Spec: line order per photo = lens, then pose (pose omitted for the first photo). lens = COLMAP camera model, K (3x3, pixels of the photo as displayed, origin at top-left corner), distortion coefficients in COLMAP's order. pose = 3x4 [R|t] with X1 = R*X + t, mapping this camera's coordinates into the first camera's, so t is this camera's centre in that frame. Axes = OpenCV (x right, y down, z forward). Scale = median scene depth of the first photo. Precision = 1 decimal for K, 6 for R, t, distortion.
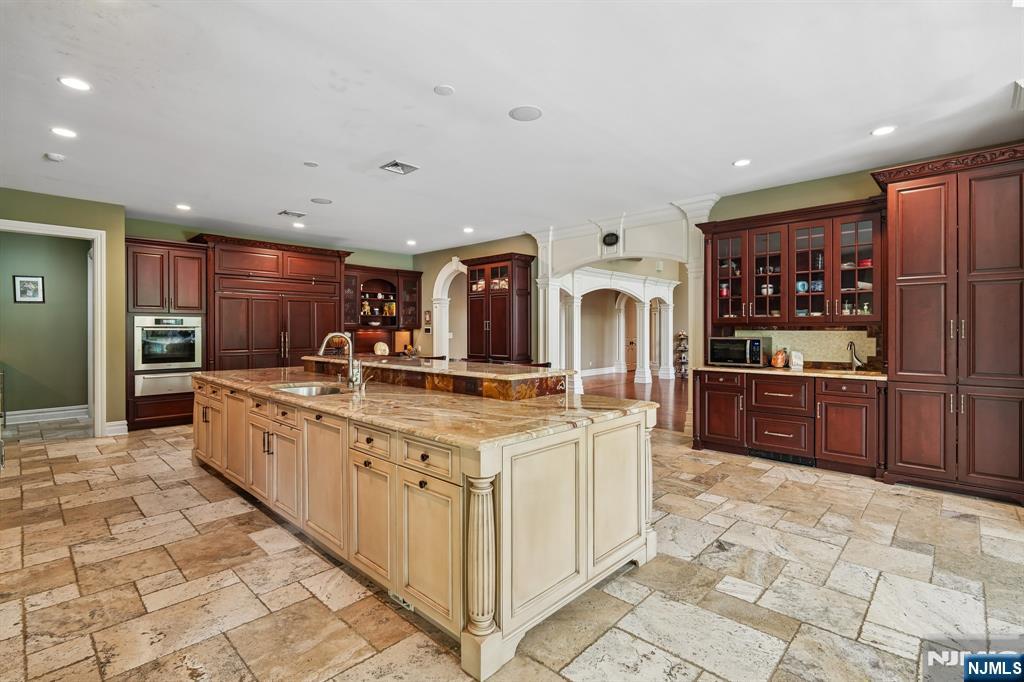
lens RADIAL K [[478.5, 0, 505.9], [0, 478.5, 333.2], [0, 0, 1]] dist [0.000274, -0.002501]
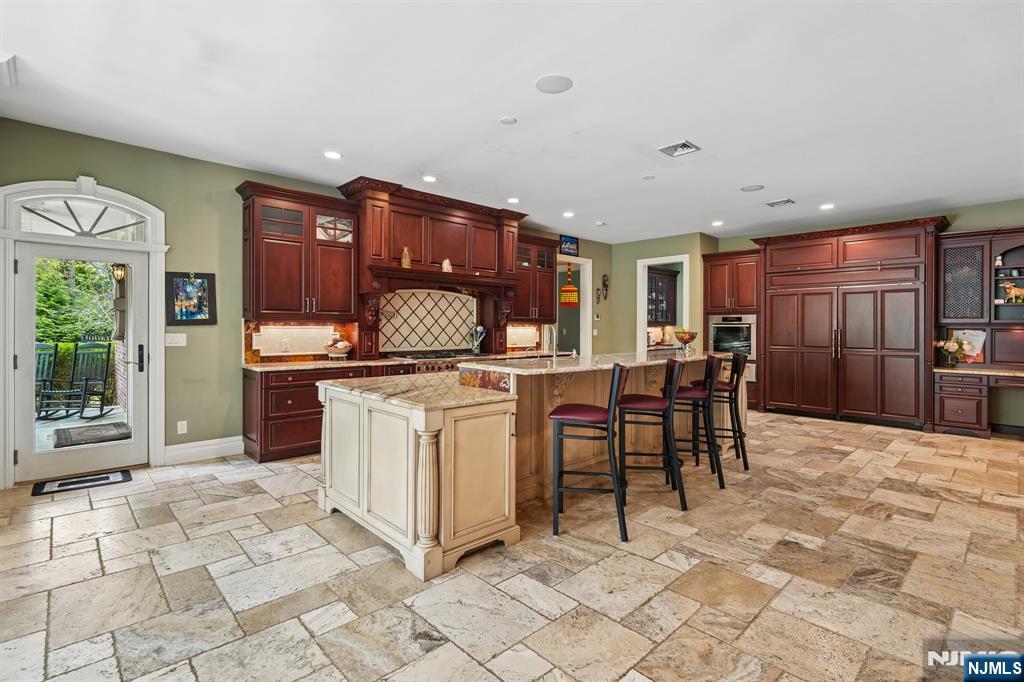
lens RADIAL K [[478.5, 0, 522.9], [0, 478.5, 330.5], [0, 0, 1]] dist [0.000274, -0.002501]
pose [[-0.036245, 0.008116, -0.999310, 1.335602], [-0.010999, 0.999903, 0.008520, -0.001451], [0.999282, 0.011300, -0.036152, 1.371814]]
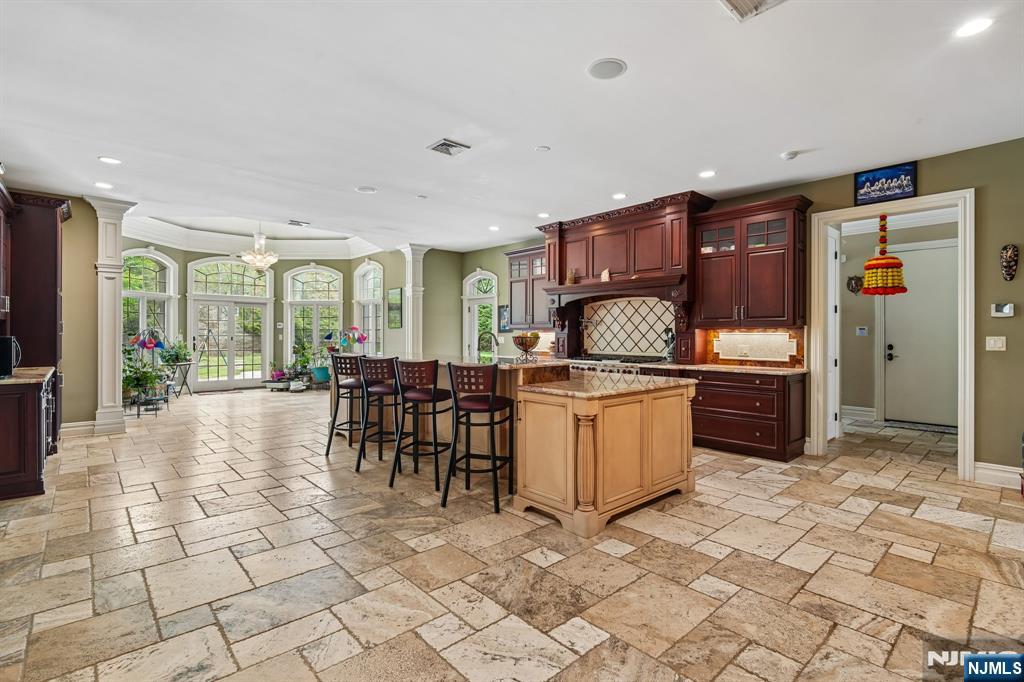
lens RADIAL K [[478.5, 0, 509.1], [0, 478.5, 338.2], [0, 0, 1]] dist [0.000274, -0.002501]
pose [[-0.997890, 0.001850, 0.064904, -0.737546], [0.003081, 0.999817, 0.018860, -0.016604], [-0.064857, 0.019020, -0.997713, 3.546242]]
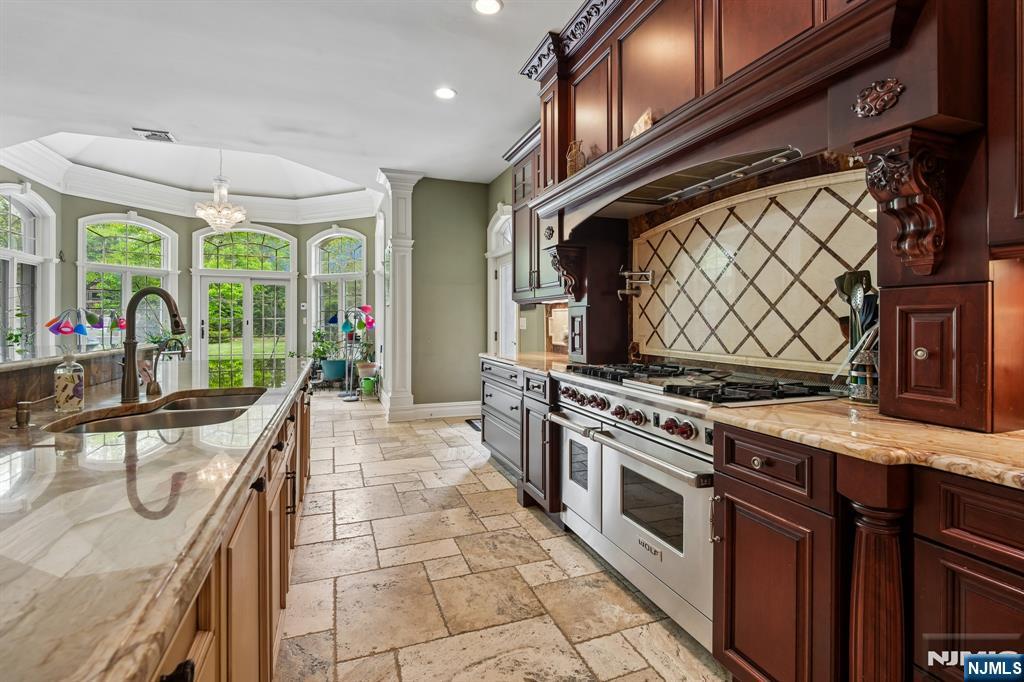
lens RADIAL K [[478.5, 0, 512.4], [0, 478.5, 323.1], [0, 0, 1]] dist [0.000274, -0.002501]
pose [[-0.903963, 0.001933, 0.427606, -1.259111], [0.007017, 0.999922, 0.010314, 0.040877], [-0.427553, 0.012324, -0.903906, 1.813415]]
